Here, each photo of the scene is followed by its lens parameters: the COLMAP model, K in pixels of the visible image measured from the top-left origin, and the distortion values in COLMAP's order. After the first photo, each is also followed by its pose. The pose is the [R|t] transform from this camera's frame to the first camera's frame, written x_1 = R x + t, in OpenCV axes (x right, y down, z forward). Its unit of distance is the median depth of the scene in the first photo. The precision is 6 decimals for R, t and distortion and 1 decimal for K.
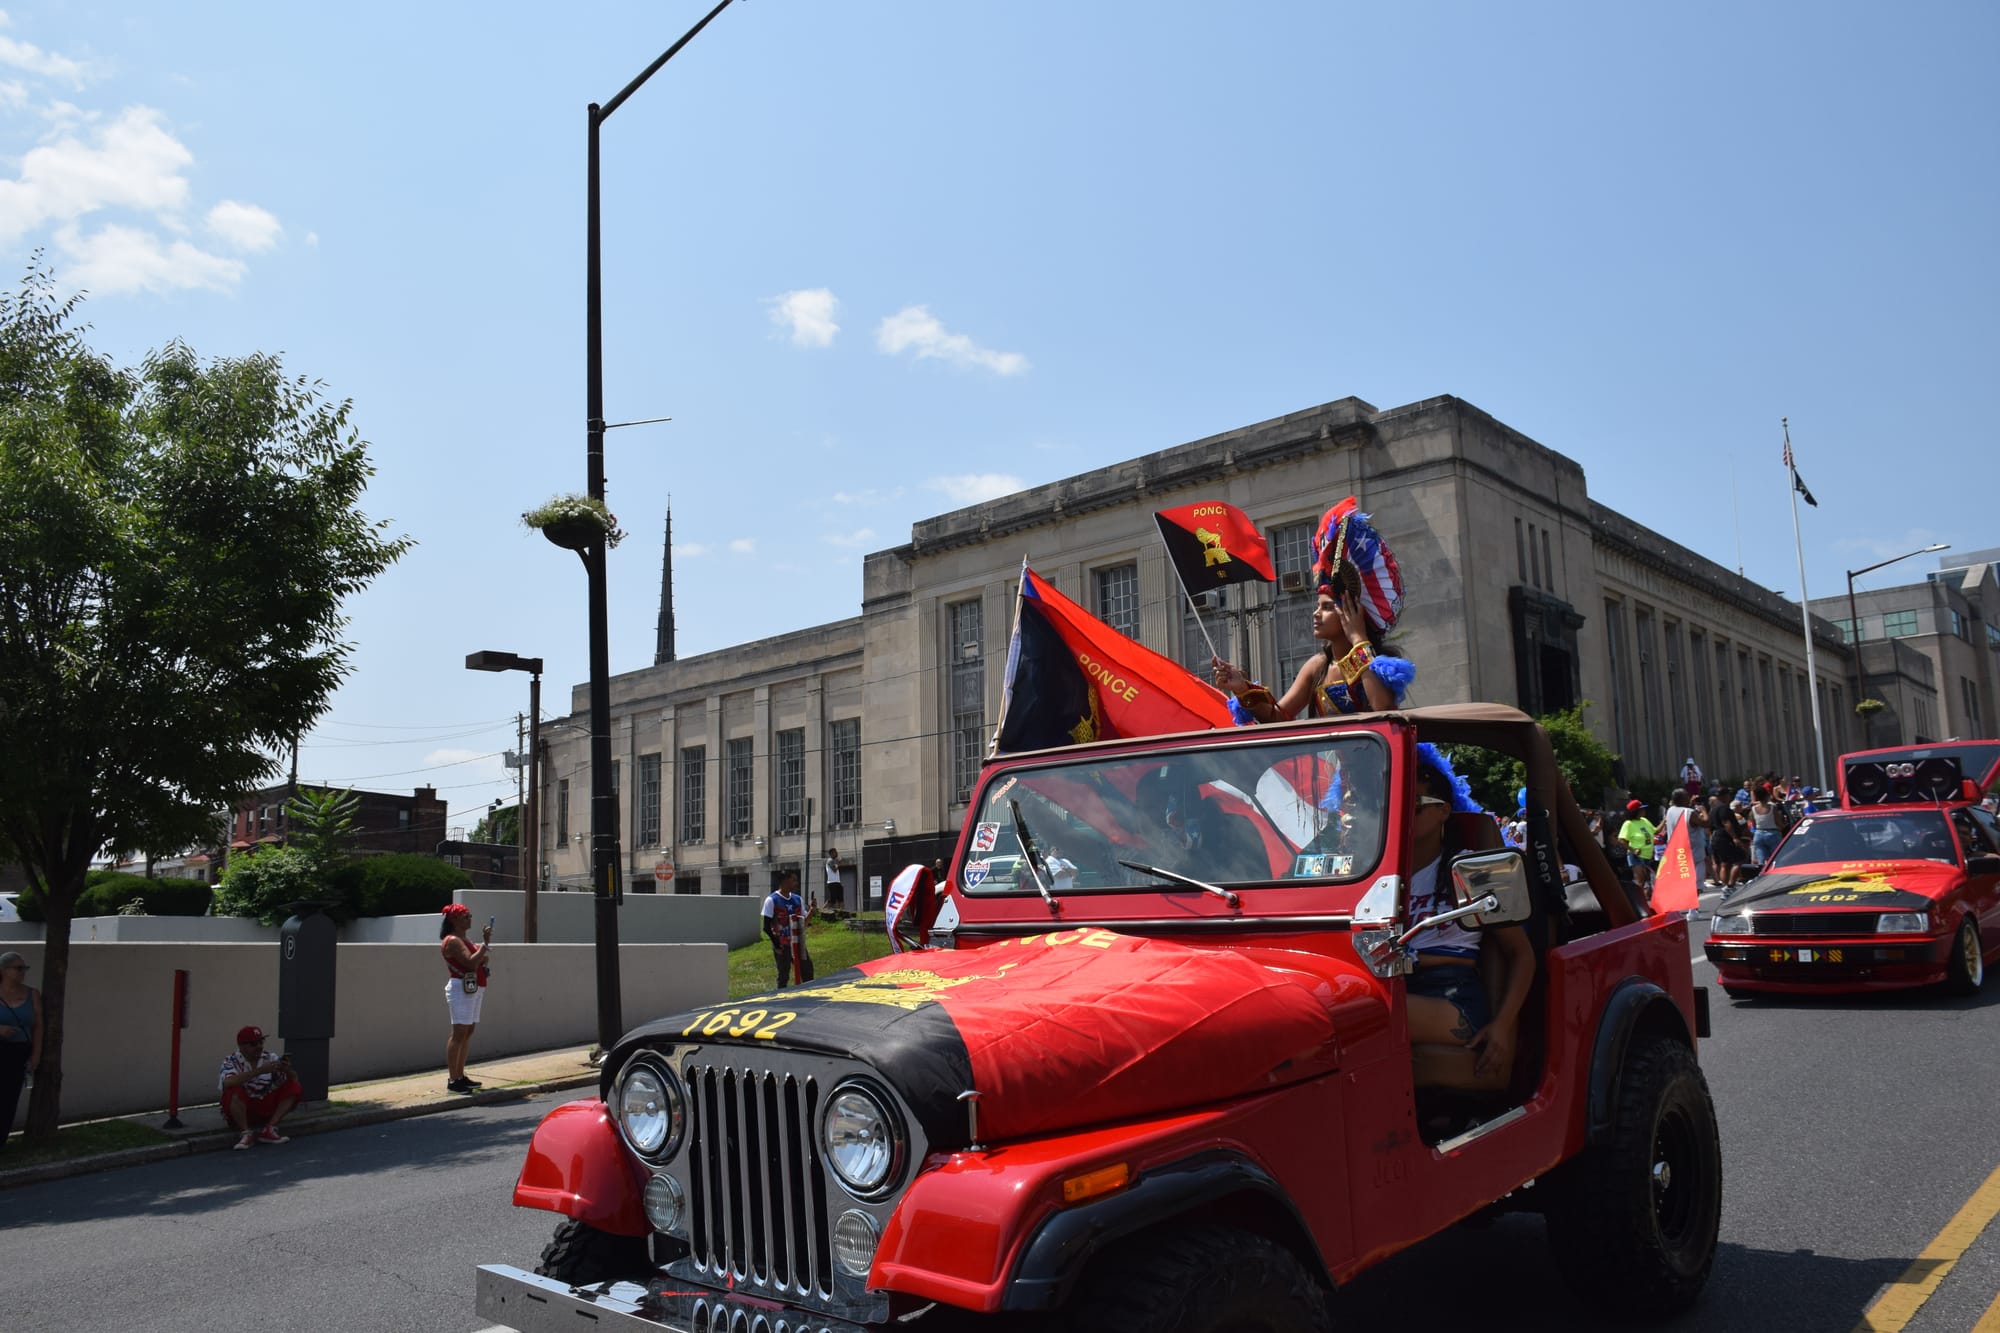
lens RADIAL K [[1564.9, 0, 1002.3], [0, 1564.9, 686.4], [0, 0, 1]] dist [-0.149223, 0.109518]
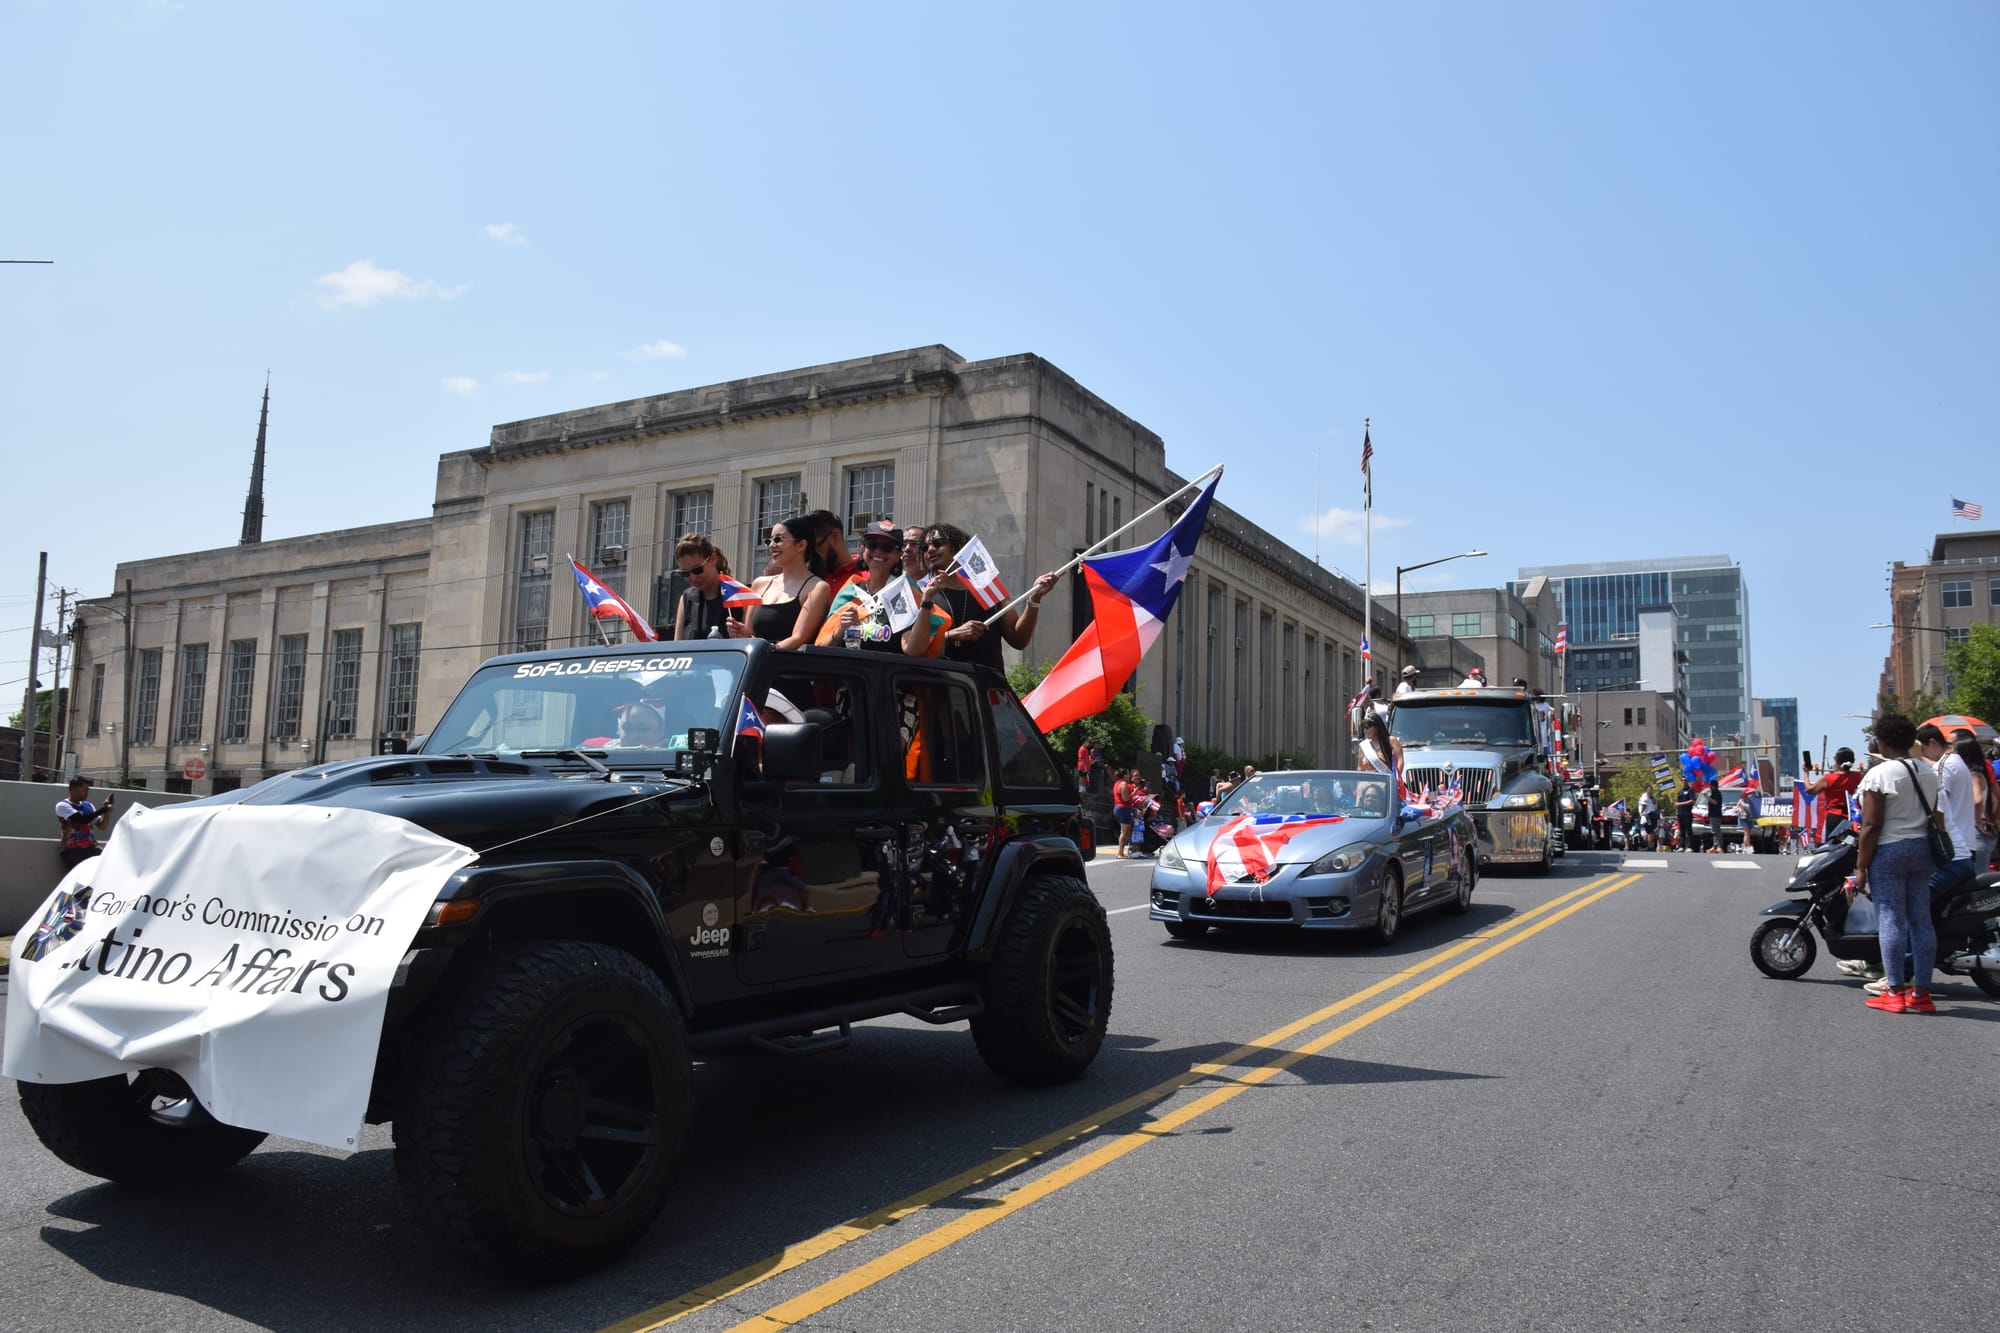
lens RADIAL K [[1564.9, 0, 1002.3], [0, 1564.9, 686.4], [0, 0, 1]] dist [-0.149223, 0.109518]
pose [[0.968496, 0.079137, 0.236122, 0.037131], [-0.088370, 0.995672, 0.028762, 0.000326], [-0.232824, -0.048722, 0.971298, 0.002969]]
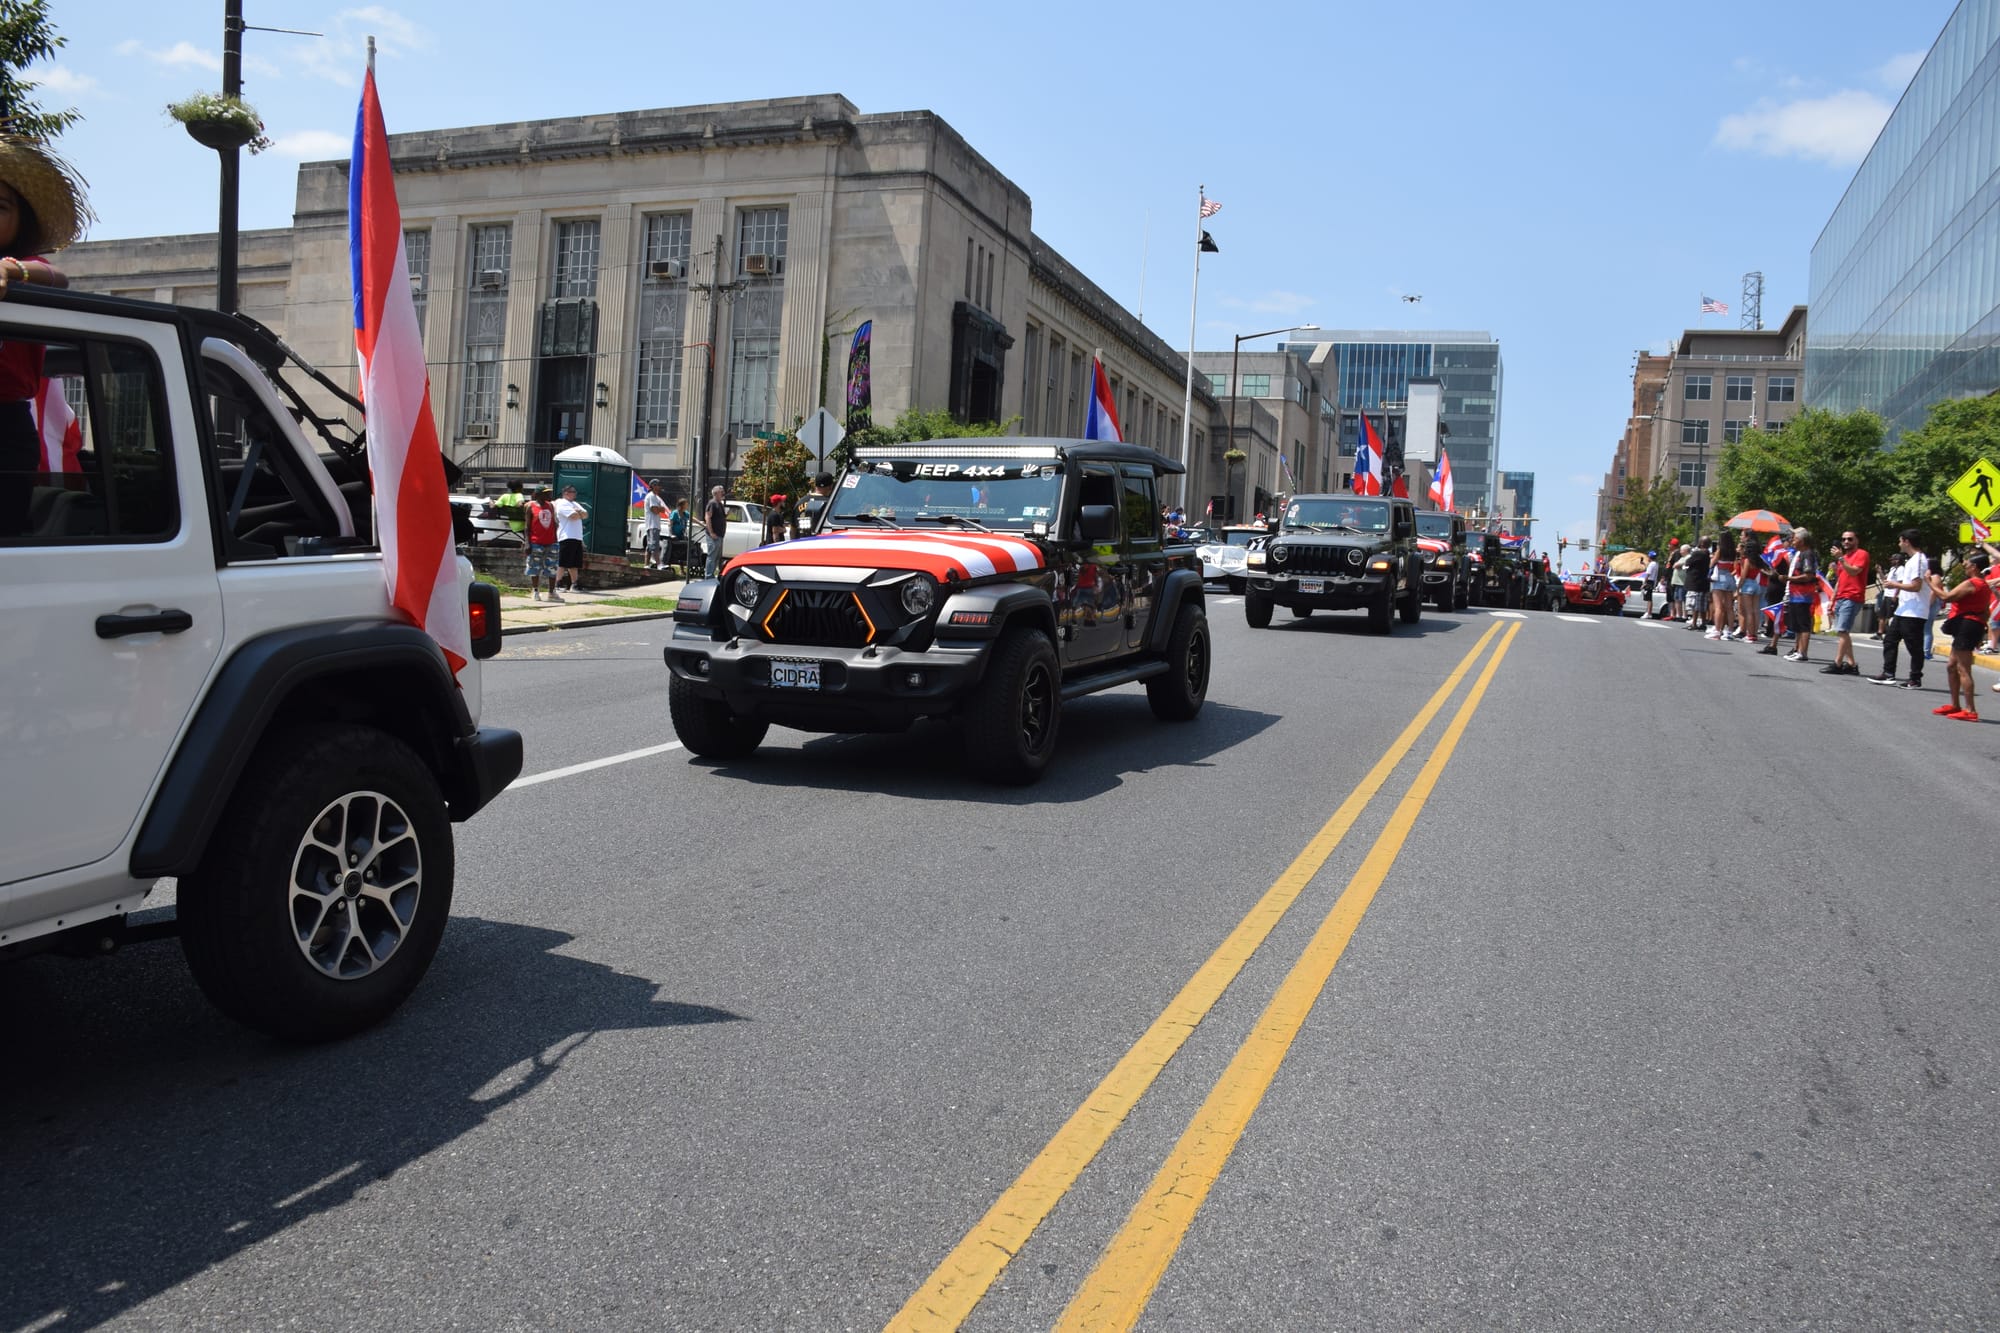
lens RADIAL K [[1564.9, 0, 1002.3], [0, 1564.9, 686.4], [0, 0, 1]] dist [-0.149223, 0.109518]
pose [[0.915008, 0.064110, 0.398310, -0.045516], [-0.144880, 0.973651, 0.176109, 0.001713], [-0.376525, -0.218848, 0.900186, -0.040897]]
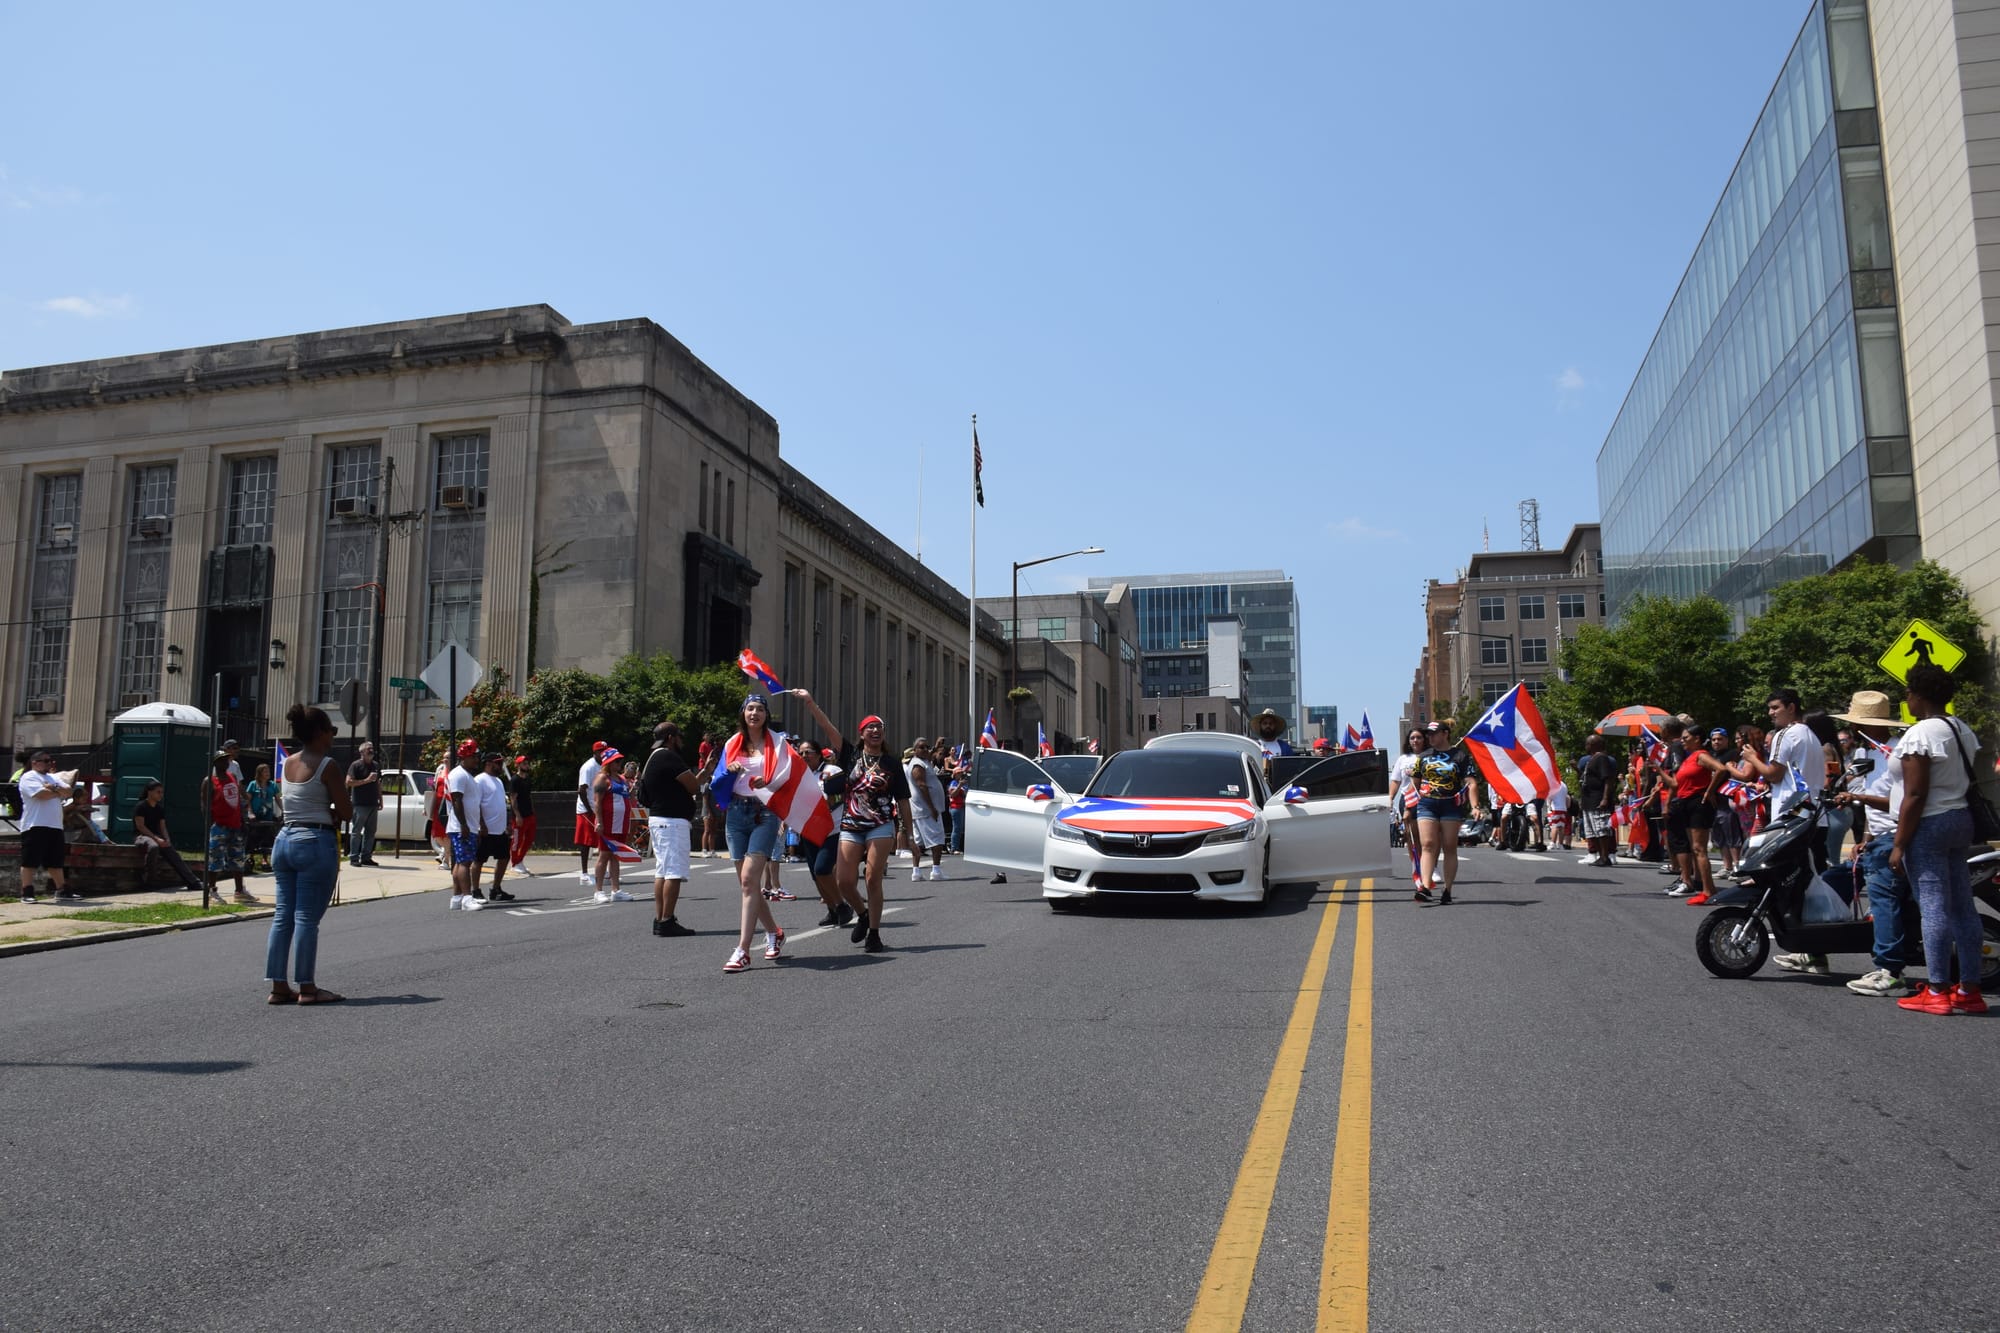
lens RADIAL K [[1564.9, 0, 1002.3], [0, 1564.9, 686.4], [0, 0, 1]] dist [-0.149223, 0.109518]
pose [[0.867614, 0.087136, 0.489544, 0.030383], [-0.099292, 0.995058, -0.001140, 0.009375], [-0.487224, -0.047619, 0.871978, 0.054635]]
